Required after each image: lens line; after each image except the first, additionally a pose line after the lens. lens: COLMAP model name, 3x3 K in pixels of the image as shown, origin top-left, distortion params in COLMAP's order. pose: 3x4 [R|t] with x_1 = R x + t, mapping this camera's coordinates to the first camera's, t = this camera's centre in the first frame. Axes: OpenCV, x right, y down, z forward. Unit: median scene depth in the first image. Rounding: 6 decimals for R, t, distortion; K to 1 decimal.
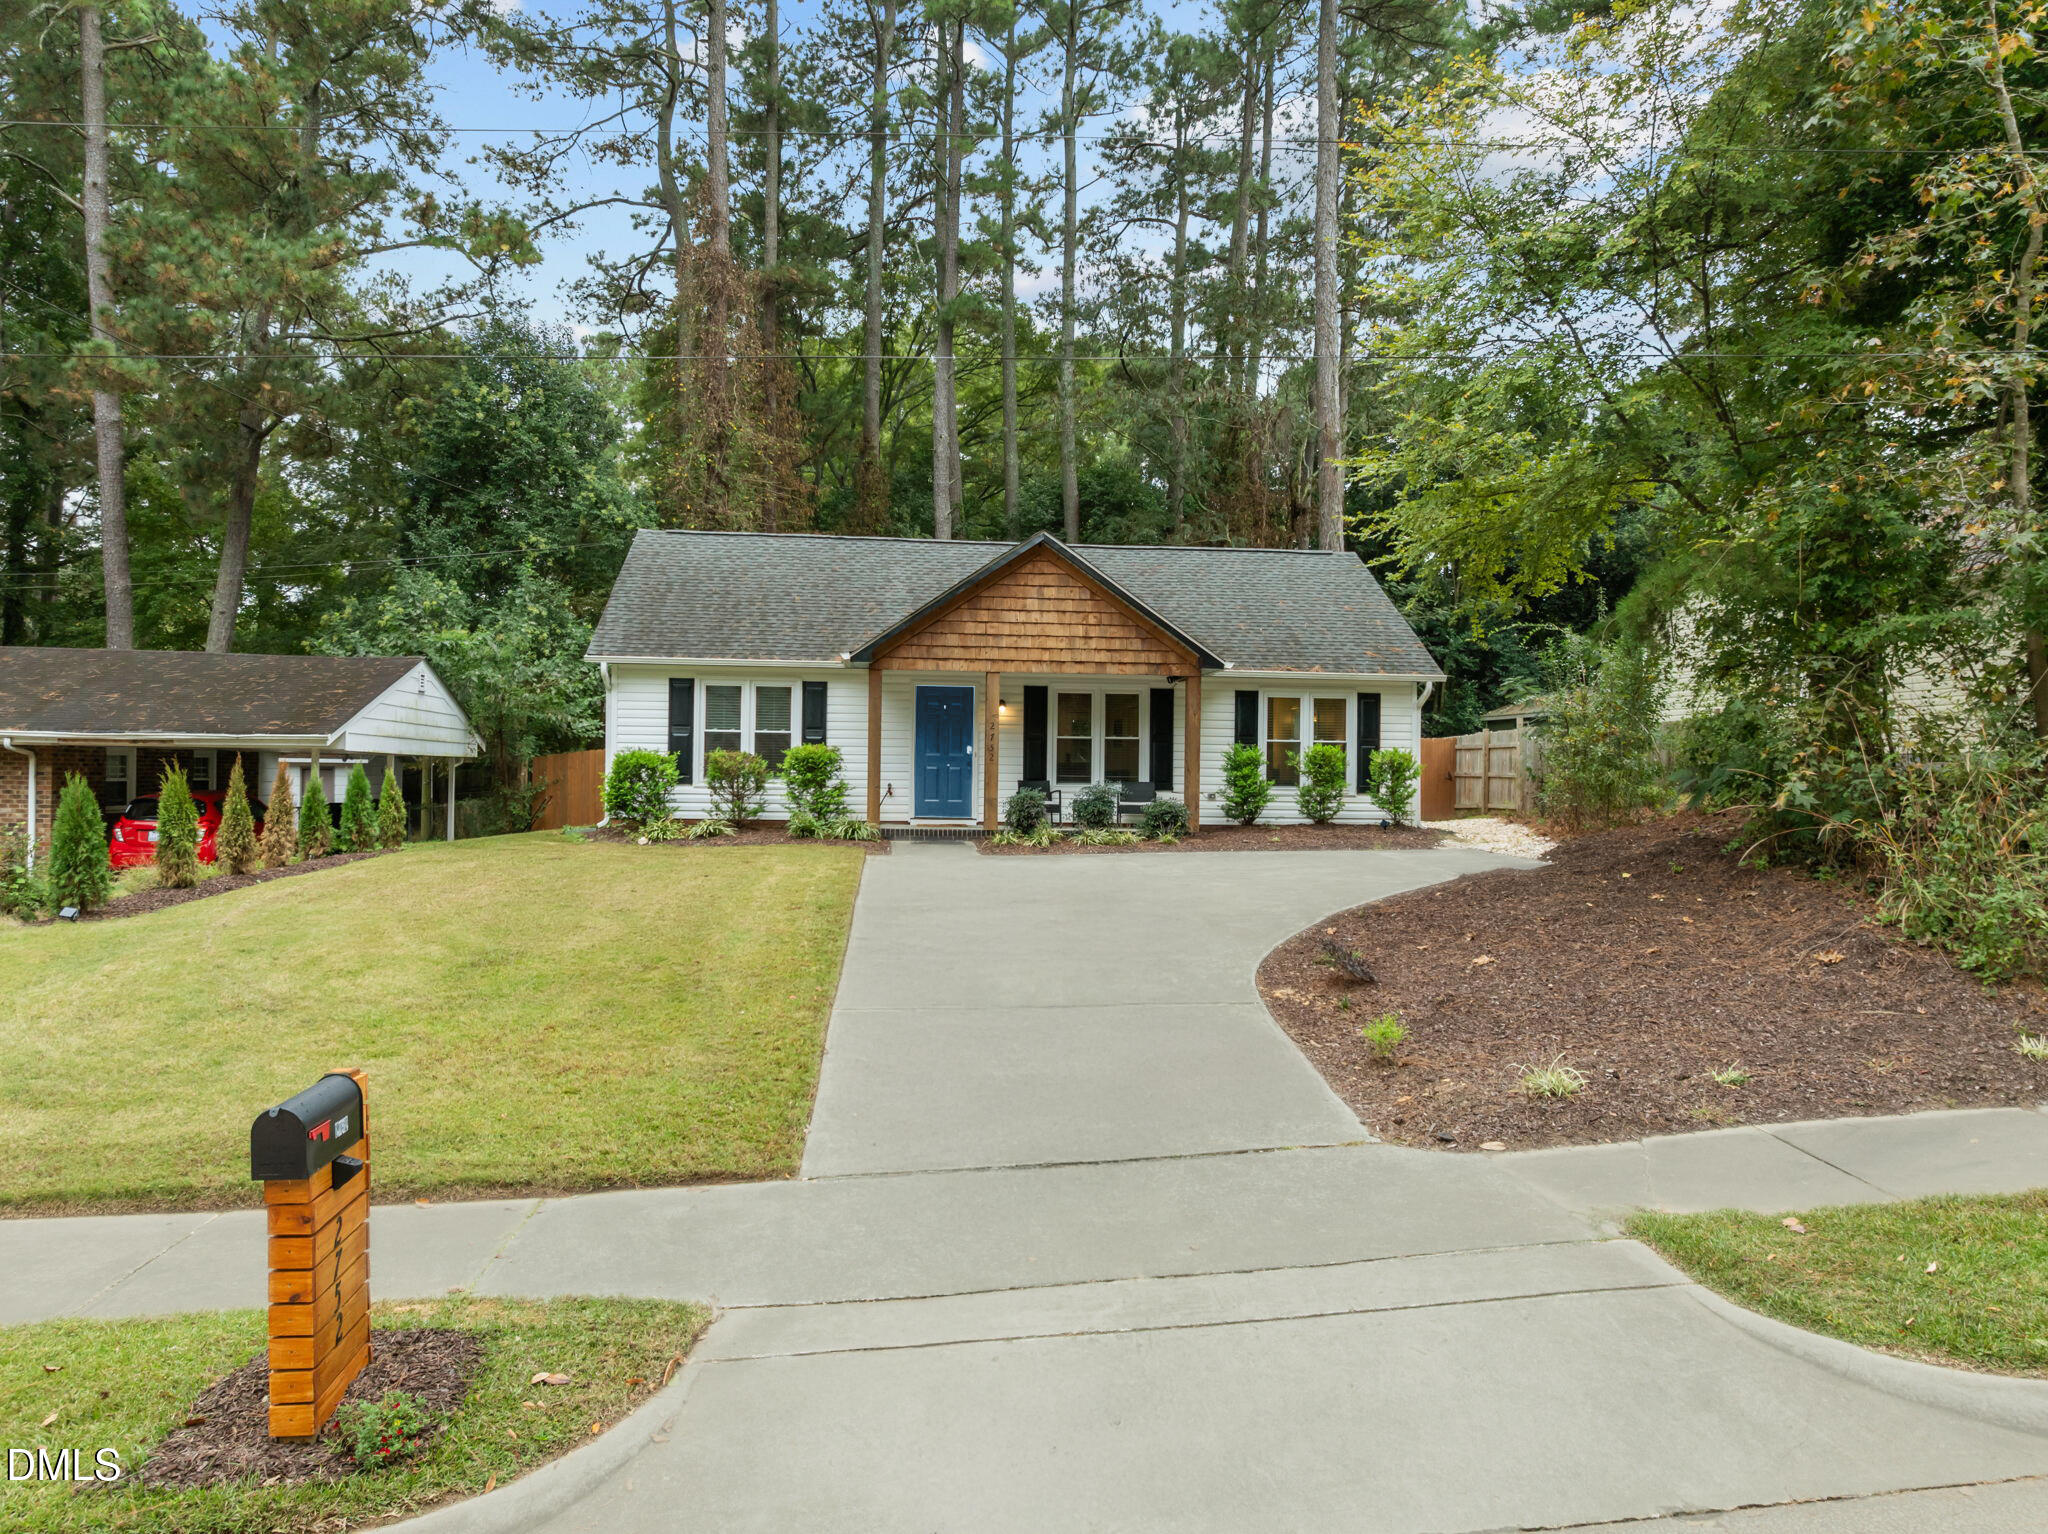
lens RADIAL K [[1465.1, 0, 1026.1], [0, 1465.1, 760.3], [0, 0, 1]] dist [-0.038534, 0.001129]
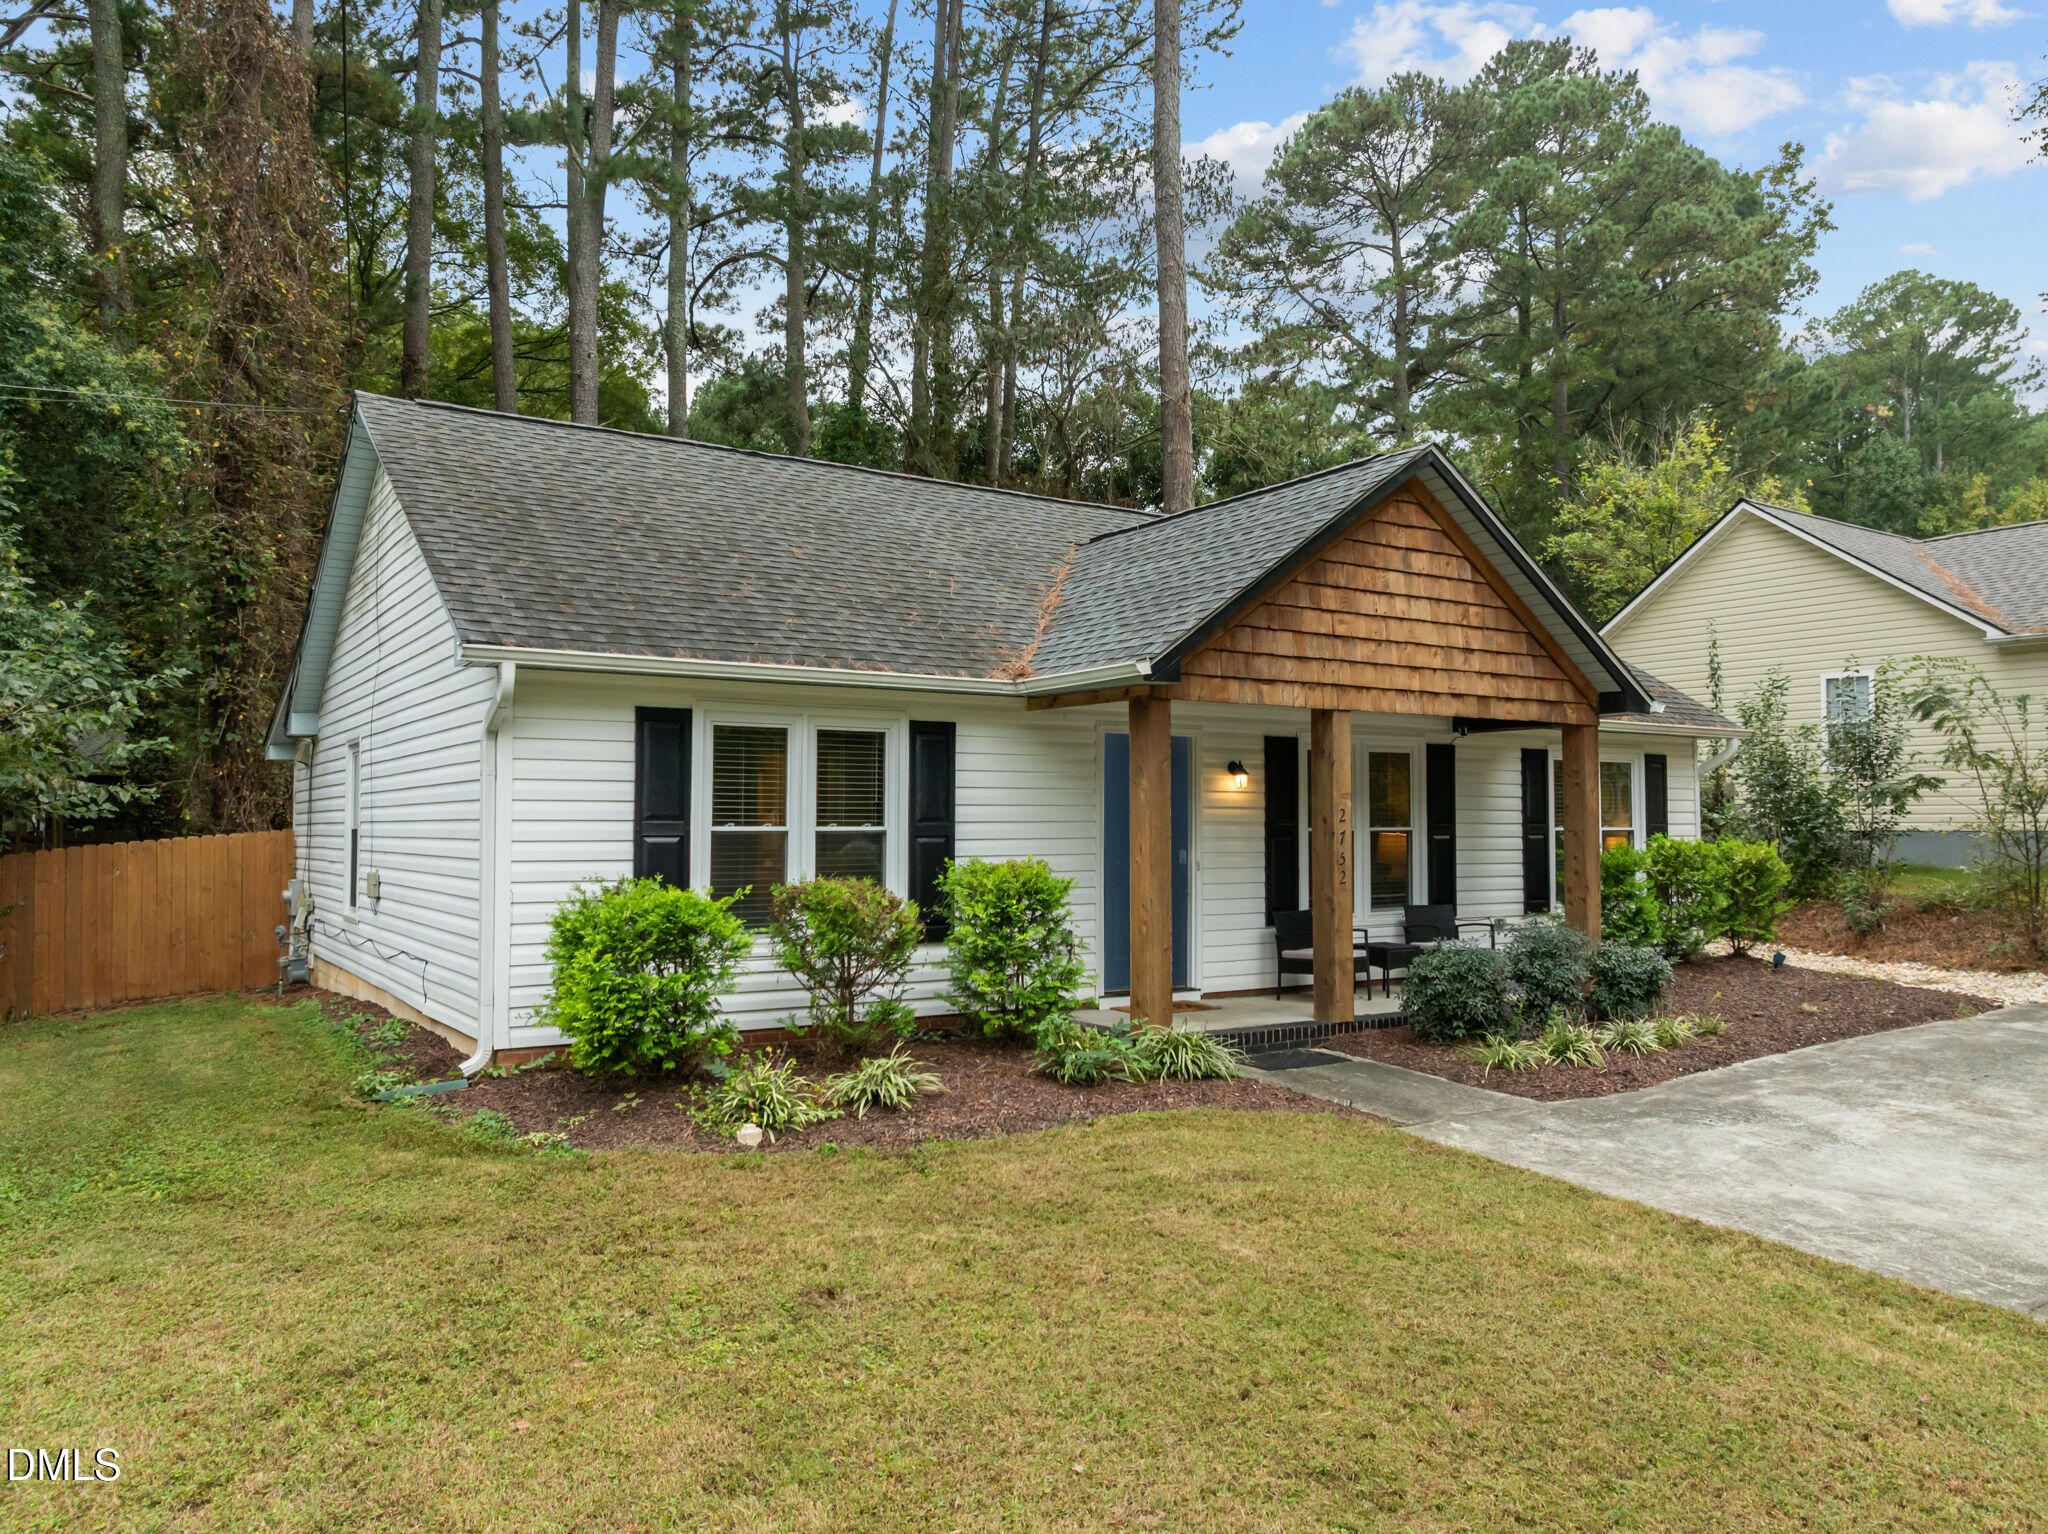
lens RADIAL K [[1476.5, 0, 1028.7], [0, 1476.5, 772.0], [0, 0, 1]] dist [-0.049983, 0.023293]
pose [[0.887294, 0.002572, 0.461197, -0.336482], [0.008269, 0.999735, -0.021483, -0.026893], [-0.461130, 0.022875, 0.887038, 0.563012]]
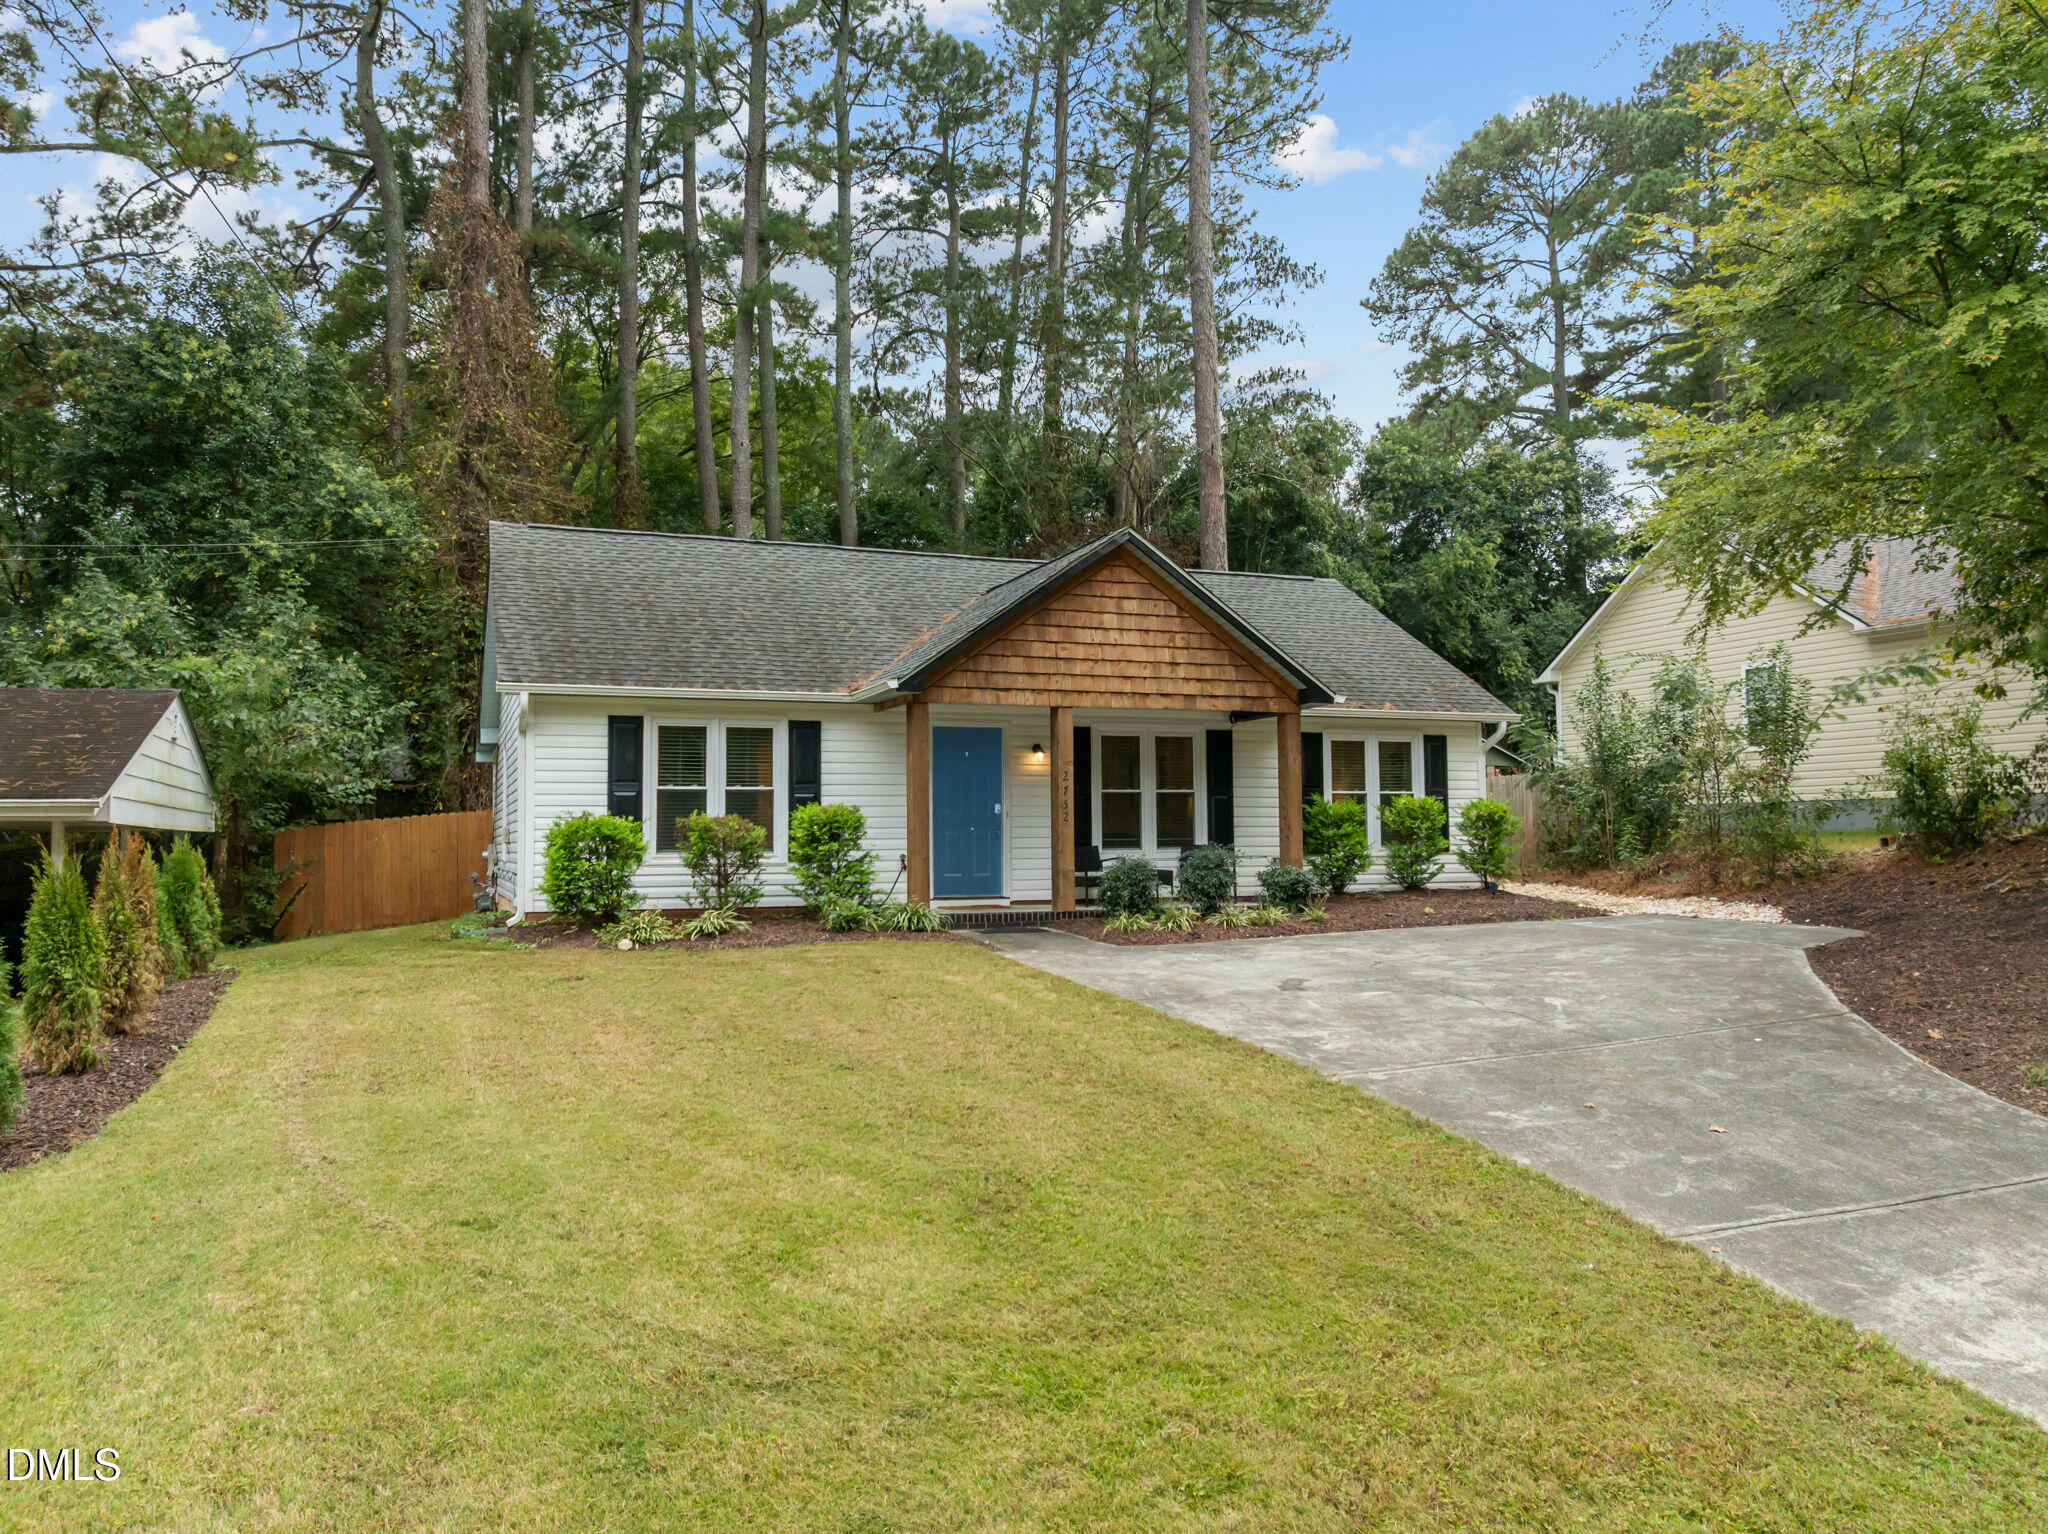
lens RADIAL K [[1501.4, 0, 1024.0], [0, 1501.4, 767.0], [0, 0, 1]] dist [-0.040385, 0.012686]
pose [[0.962337, -0.008495, 0.271728, -0.245373], [0.019336, 0.999119, -0.037246, 0.000801], [-0.271172, 0.041097, 0.961653, 0.230035]]
